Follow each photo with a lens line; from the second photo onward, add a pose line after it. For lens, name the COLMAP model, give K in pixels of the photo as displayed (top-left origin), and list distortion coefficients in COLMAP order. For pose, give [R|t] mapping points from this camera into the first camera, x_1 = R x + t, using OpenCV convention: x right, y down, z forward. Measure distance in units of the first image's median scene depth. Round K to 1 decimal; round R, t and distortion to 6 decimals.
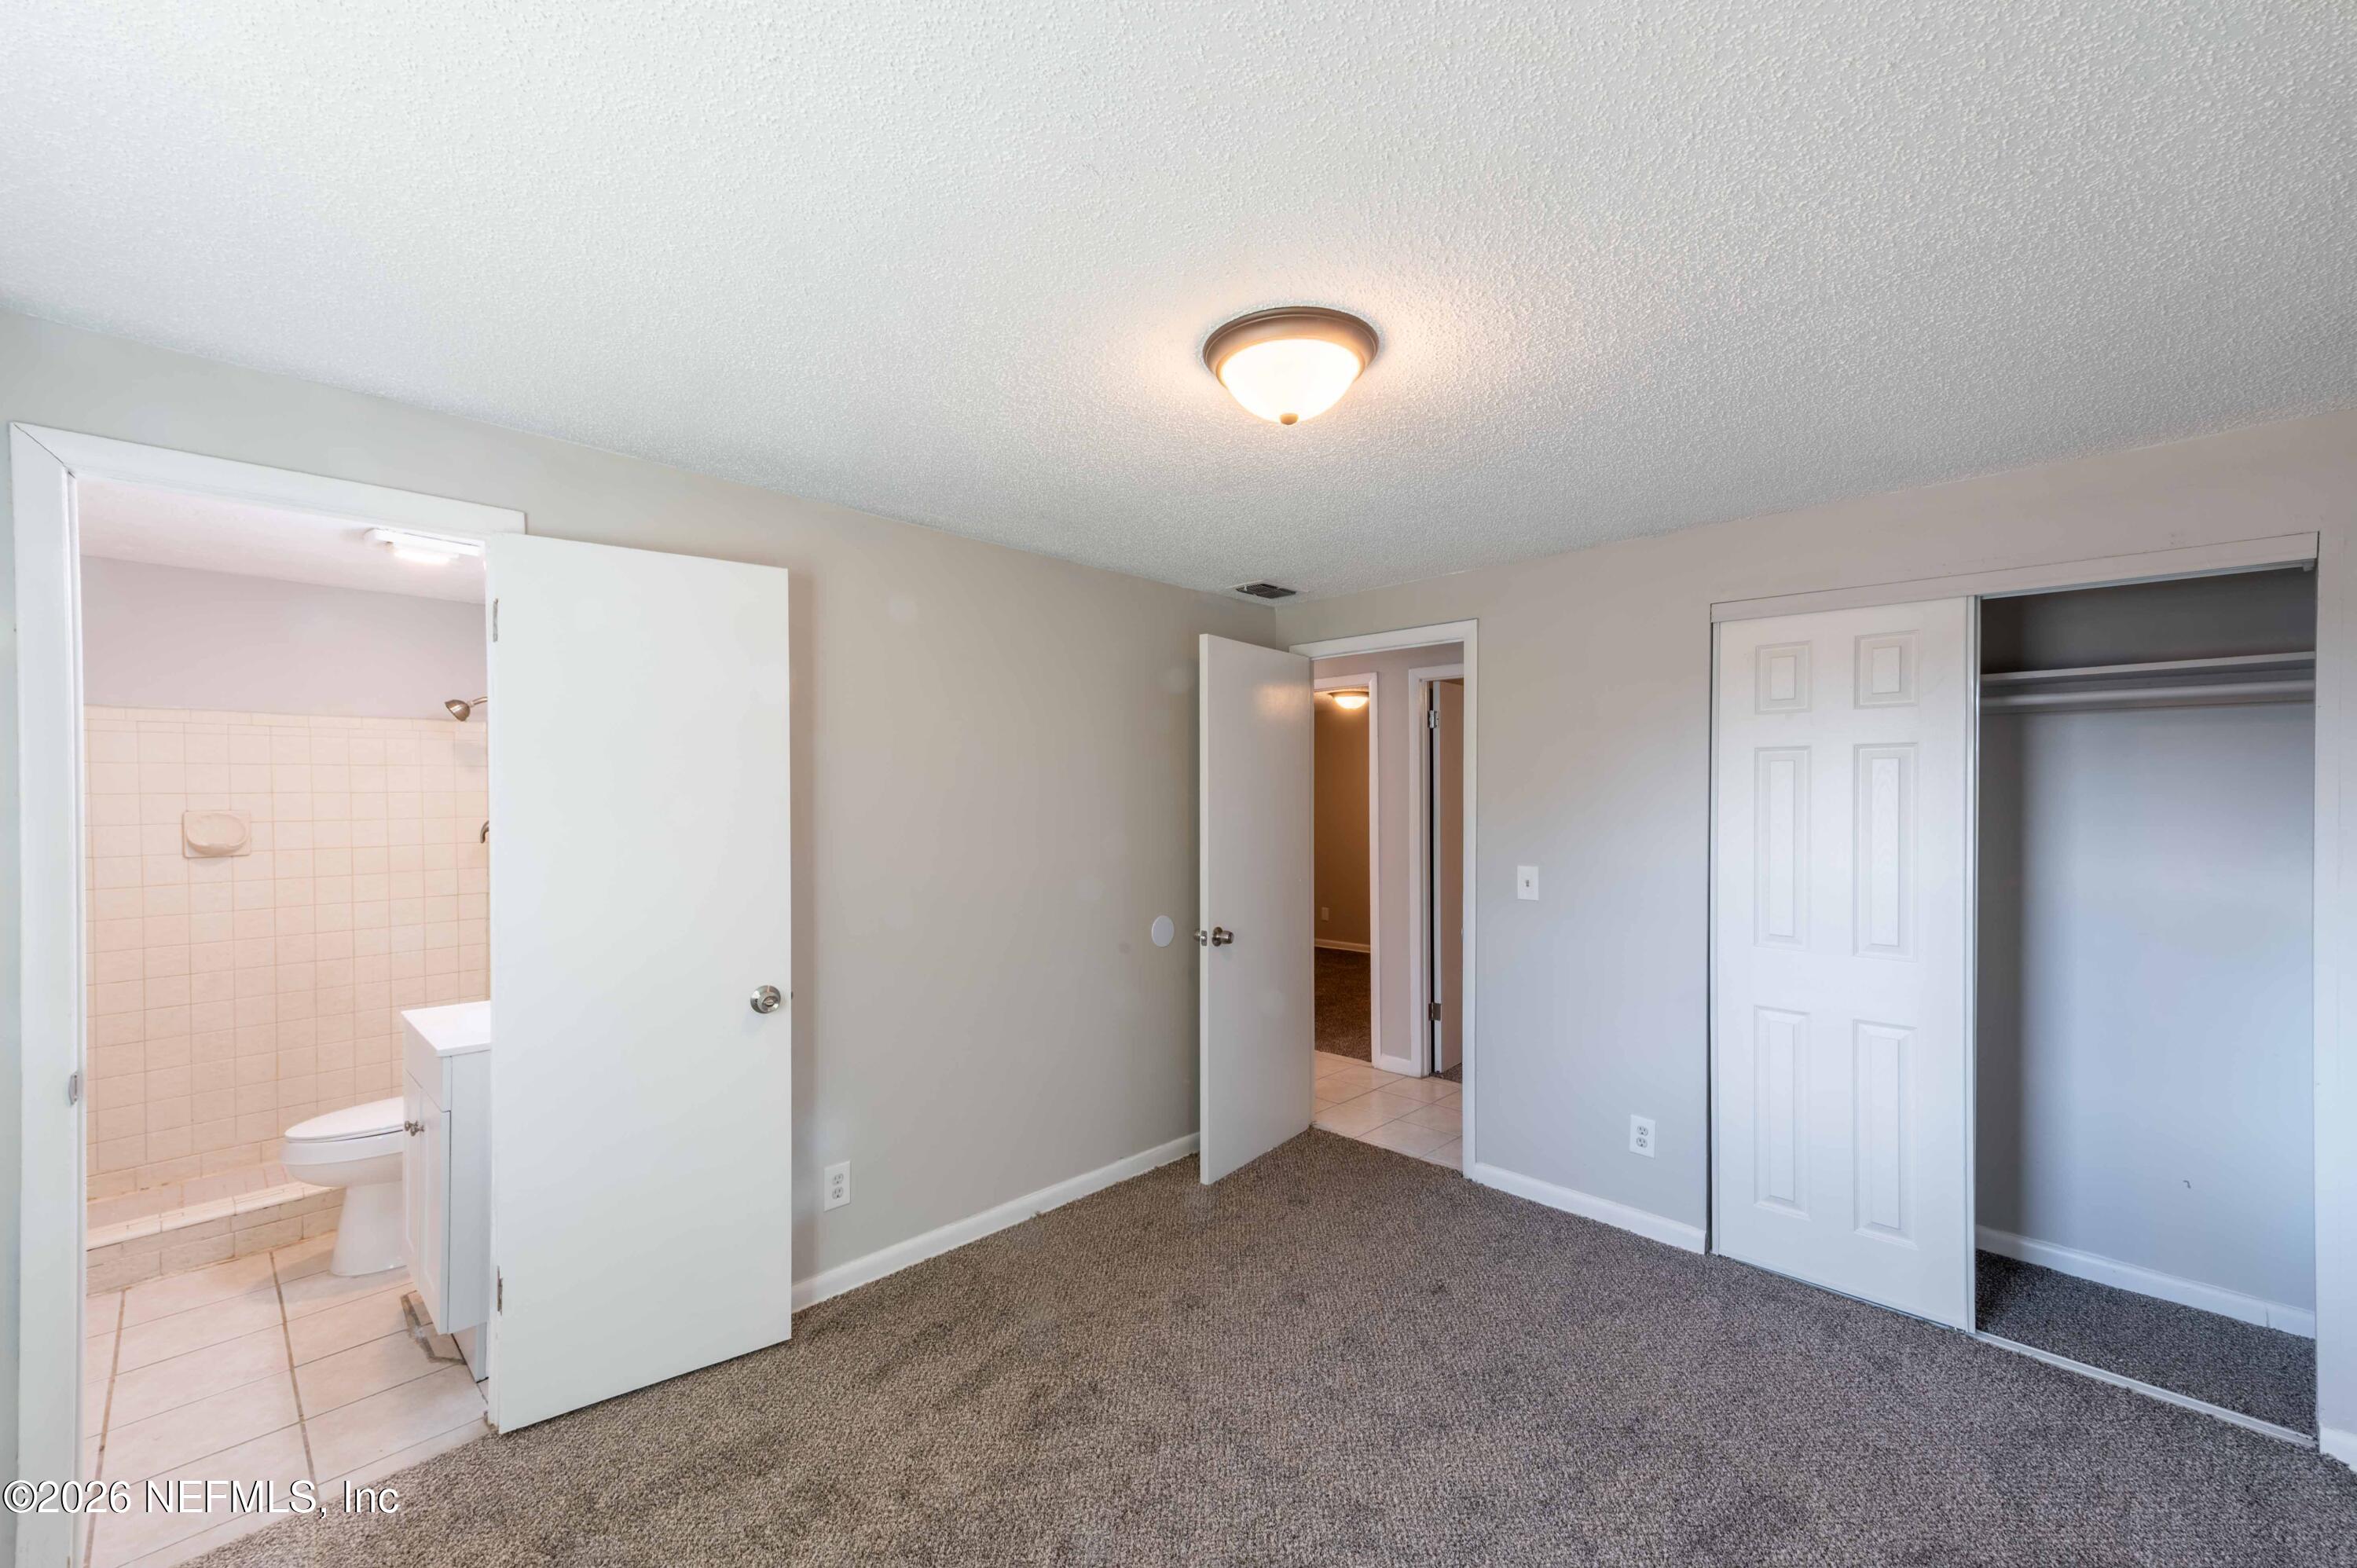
lens RADIAL K [[935.6, 0, 1177.3], [0, 935.6, 798.1], [0, 0, 1]] dist [0.017036, -0.000305]
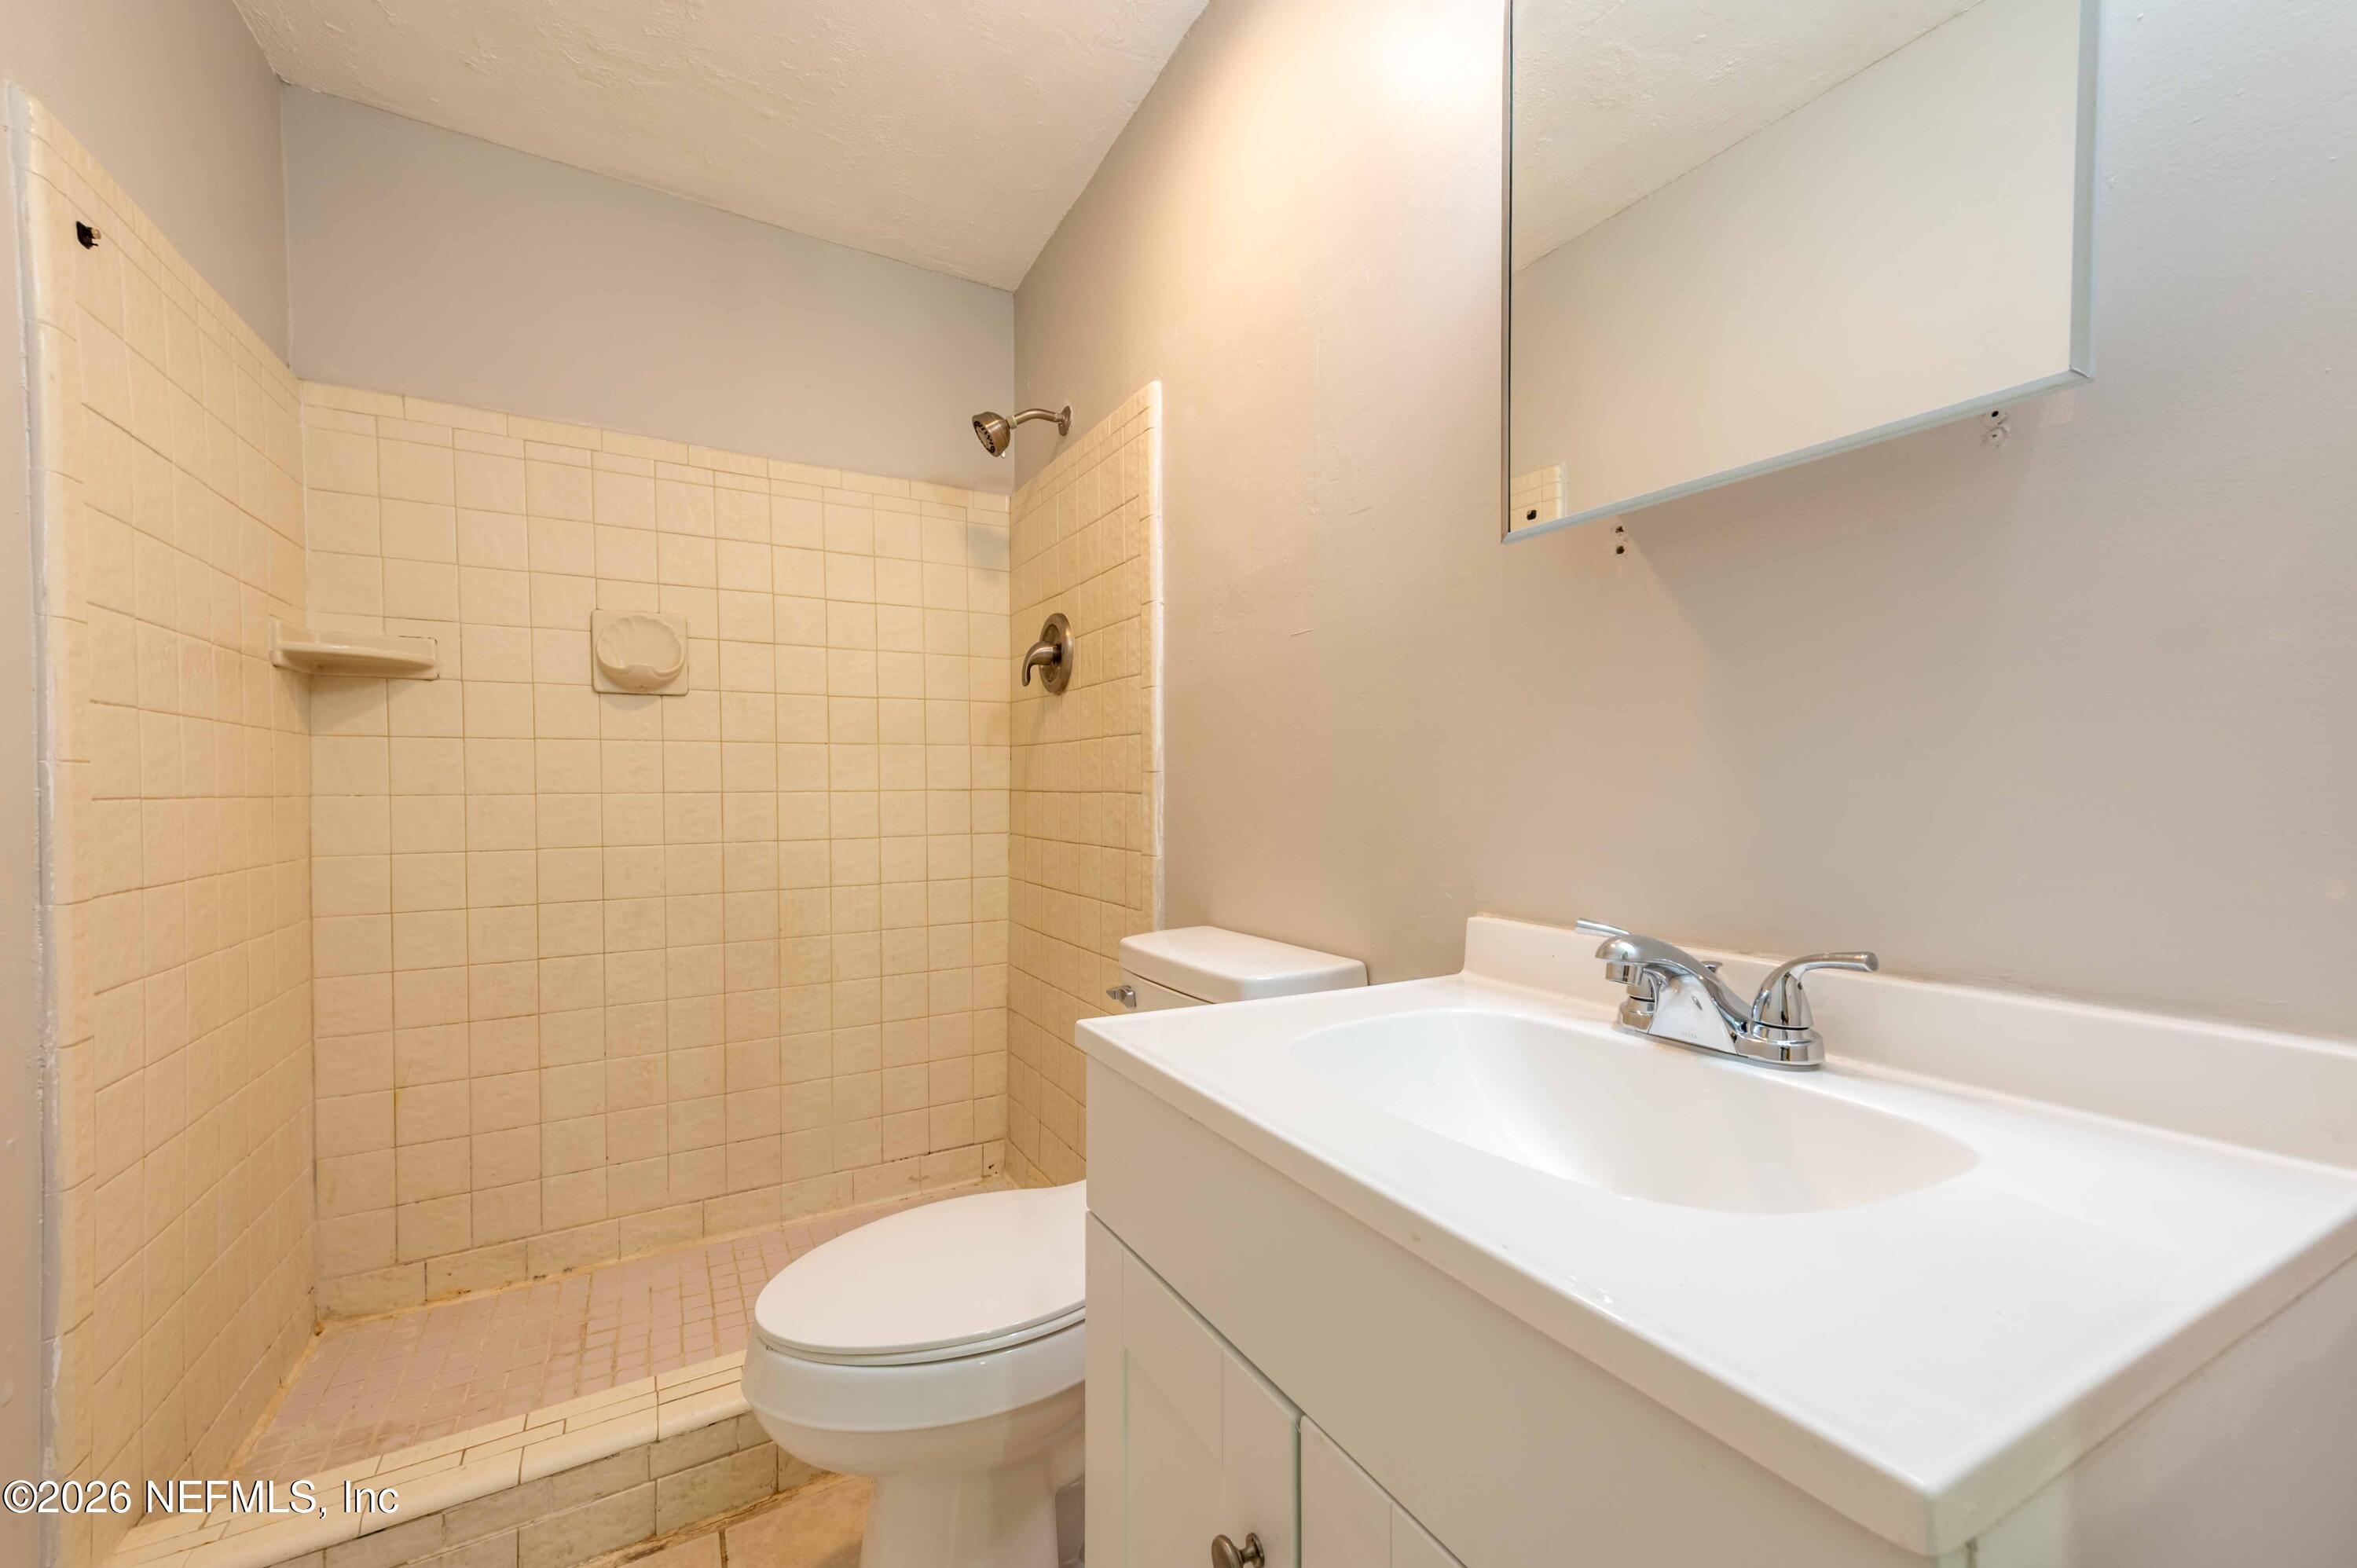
lens RADIAL K [[935.6, 0, 1177.3], [0, 935.6, 798.1], [0, 0, 1]] dist [0.017036, -0.000305]
pose [[0.956184, 0.003619, -0.292743, -0.552716], [-0.002874, 0.999991, 0.002976, 0.122041], [0.292751, -0.002004, 0.956187, 0.571260]]
